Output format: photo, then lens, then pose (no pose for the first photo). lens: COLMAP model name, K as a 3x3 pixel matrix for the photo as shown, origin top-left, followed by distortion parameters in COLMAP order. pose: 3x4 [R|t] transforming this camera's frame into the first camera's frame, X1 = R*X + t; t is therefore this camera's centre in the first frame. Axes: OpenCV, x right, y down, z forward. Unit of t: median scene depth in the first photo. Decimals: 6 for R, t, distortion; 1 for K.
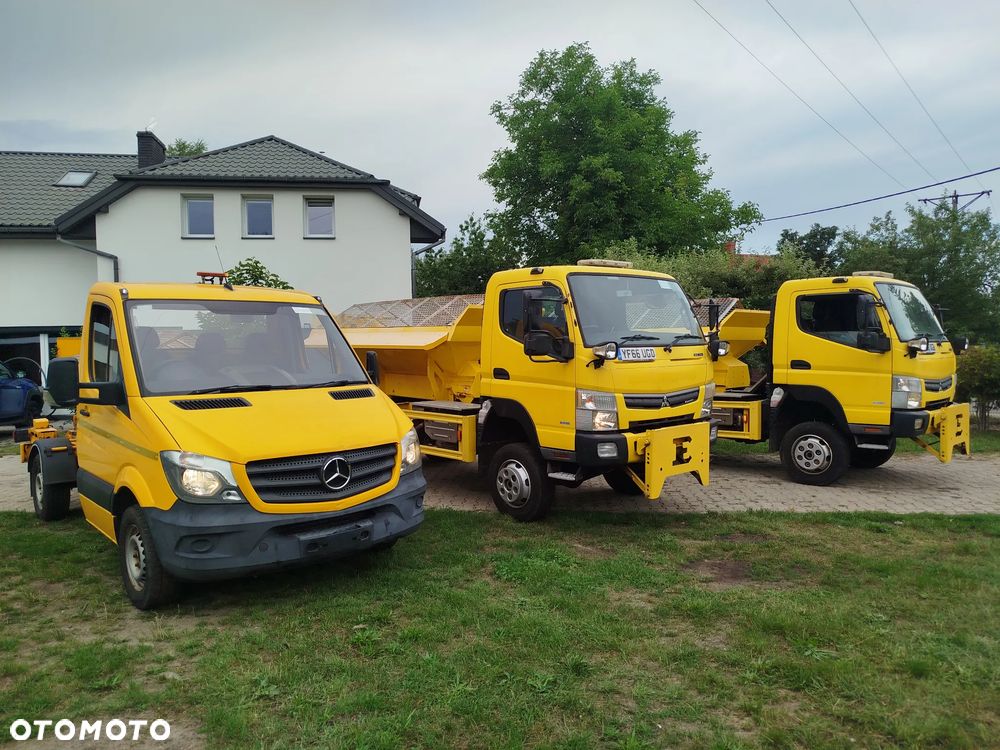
lens RADIAL K [[706.7, 0, 500.0], [0, 706.7, 375.0], [0, 0, 1]] dist [0.007481, 0.004997]
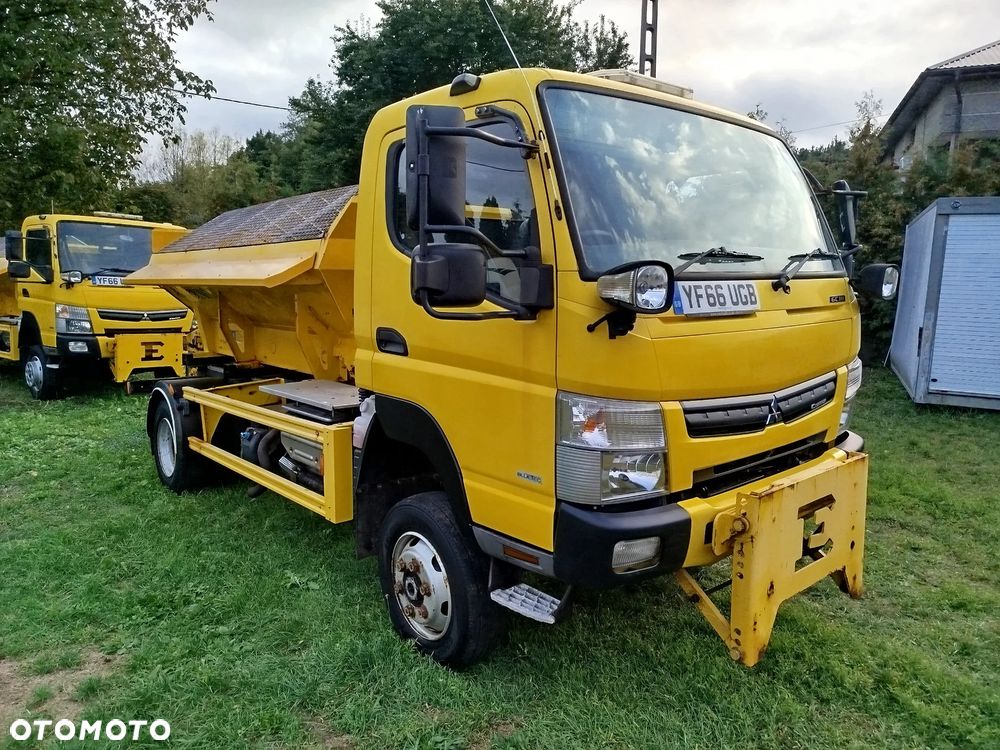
lens RADIAL K [[706.7, 0, 500.0], [0, 706.7, 375.0], [0, 0, 1]] dist [0.007481, 0.004997]
pose [[0.999996, 0.002770, 0.000599, 0.061383], [-0.002812, 0.996318, 0.085687, -0.016490], [-0.000360, -0.085689, 0.996322, 0.503193]]
